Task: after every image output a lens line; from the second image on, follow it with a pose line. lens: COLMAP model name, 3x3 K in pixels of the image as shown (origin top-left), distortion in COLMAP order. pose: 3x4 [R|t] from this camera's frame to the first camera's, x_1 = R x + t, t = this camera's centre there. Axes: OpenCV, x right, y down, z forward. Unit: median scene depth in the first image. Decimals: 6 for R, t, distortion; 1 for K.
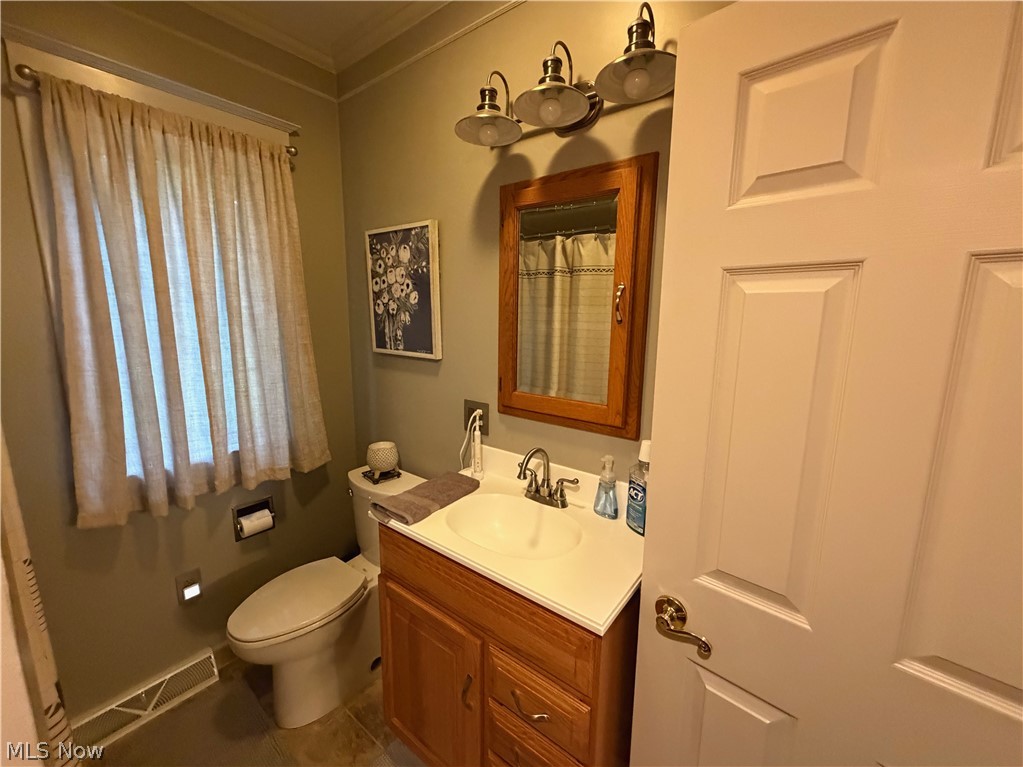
lens RADIAL K [[414.4, 0, 514.7], [0, 414.4, 383.7], [0, 0, 1]] dist [0.000958, 0.000136]
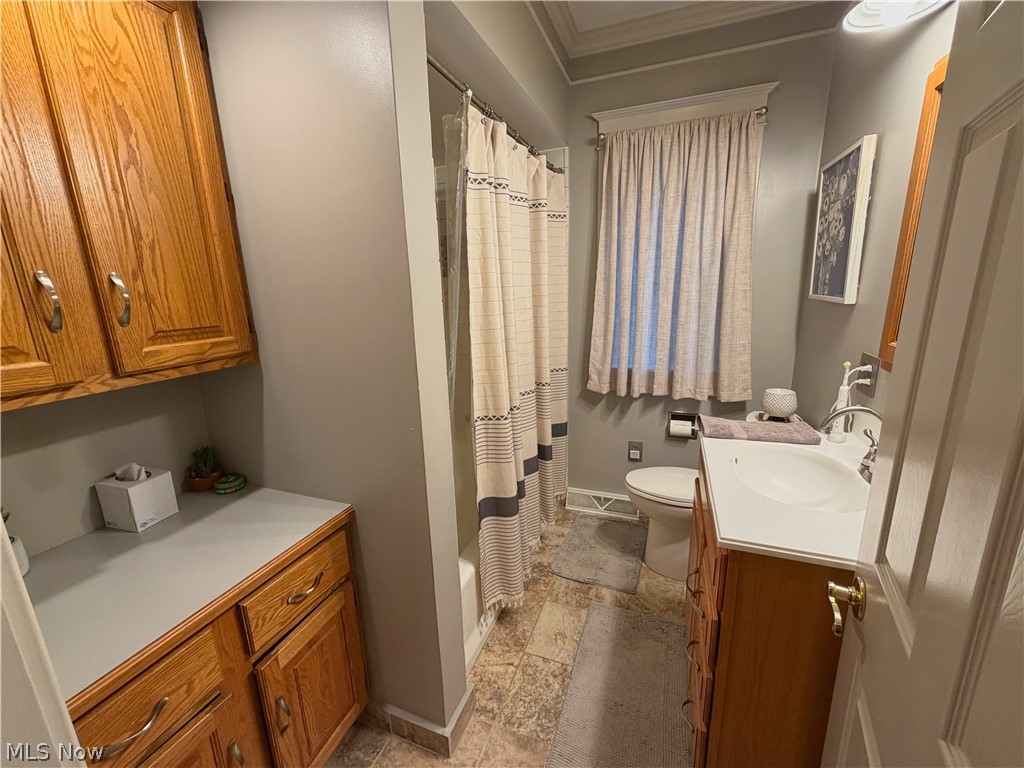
lens RADIAL K [[414.8, 0, 515.2], [0, 414.8, 384.2], [0, 0, 1]] dist [0.000958, 0.000136]
pose [[0.294626, 0.194154, -0.935681, 0.441395], [-0.123340, 0.978679, 0.164239, 0.047159], [0.947620, 0.067018, 0.312291, 0.081407]]
